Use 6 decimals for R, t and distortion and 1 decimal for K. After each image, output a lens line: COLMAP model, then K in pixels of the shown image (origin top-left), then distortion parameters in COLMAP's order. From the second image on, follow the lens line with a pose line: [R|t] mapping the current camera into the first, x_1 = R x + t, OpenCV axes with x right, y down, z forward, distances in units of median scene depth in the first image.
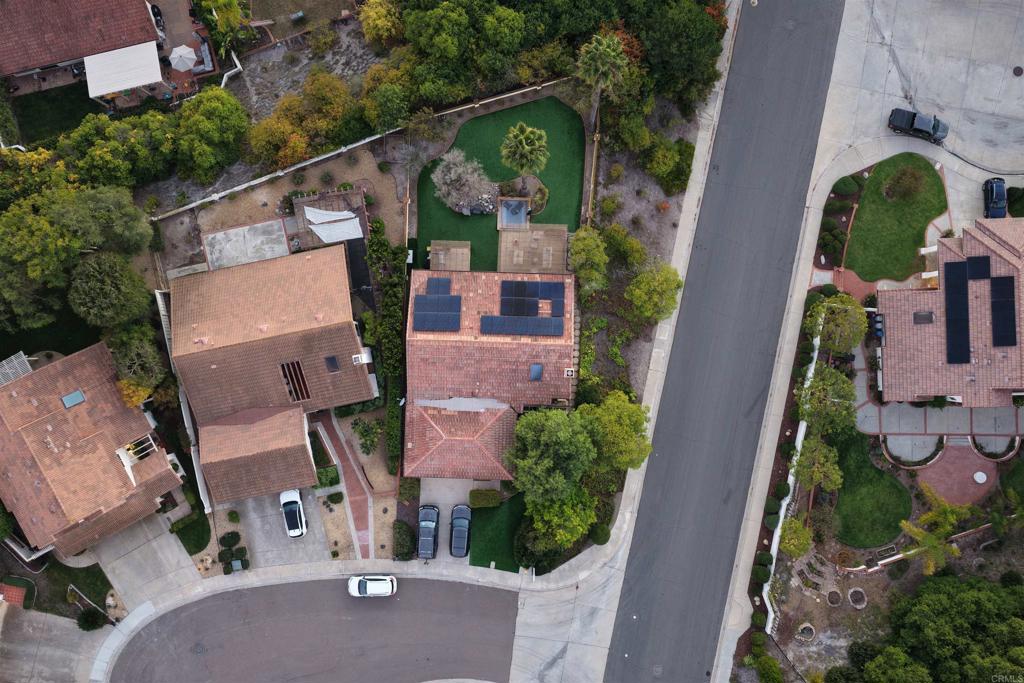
lens RADIAL K [[850.2, 0, 512.0], [0, 850.2, 341.5], [0, 0, 1]] dist [-0.006443, 0.024815]
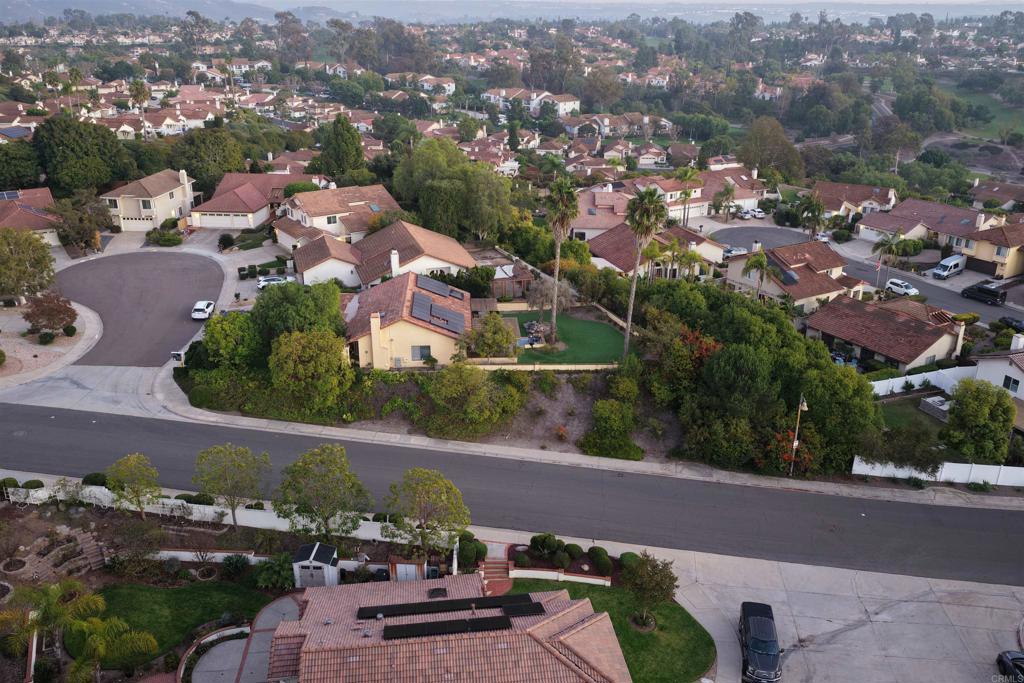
lens RADIAL K [[850.2, 0, 512.0], [0, 850.2, 341.5], [0, 0, 1]] dist [-0.006443, 0.024815]
pose [[0.097784, 0.364575, -0.926026, 0.992200], [-0.995195, 0.031142, -0.092827, -0.029110], [-0.005004, 0.930653, 0.365868, 0.607736]]
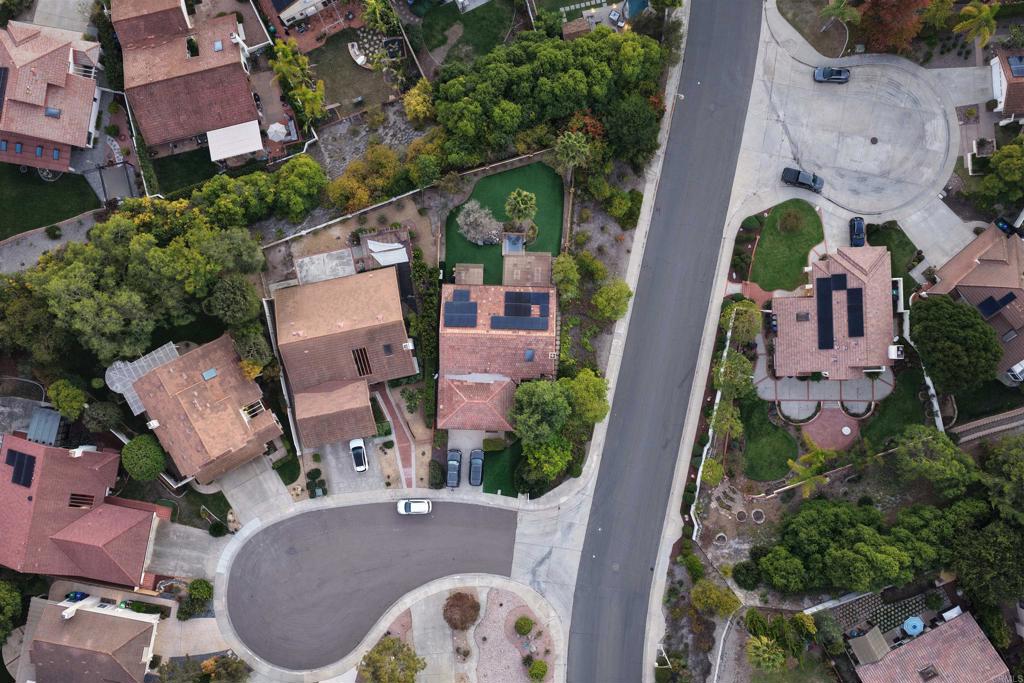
lens RADIAL K [[850.2, 0, 512.0], [0, 850.2, 341.5], [0, 0, 1]] dist [-0.006443, 0.024815]
pose [[0.999999, -0.001562, -0.000129, -0.000928], [0.001562, 0.999998, 0.001460, 0.010092], [0.000127, -0.001460, 0.999999, -0.418921]]
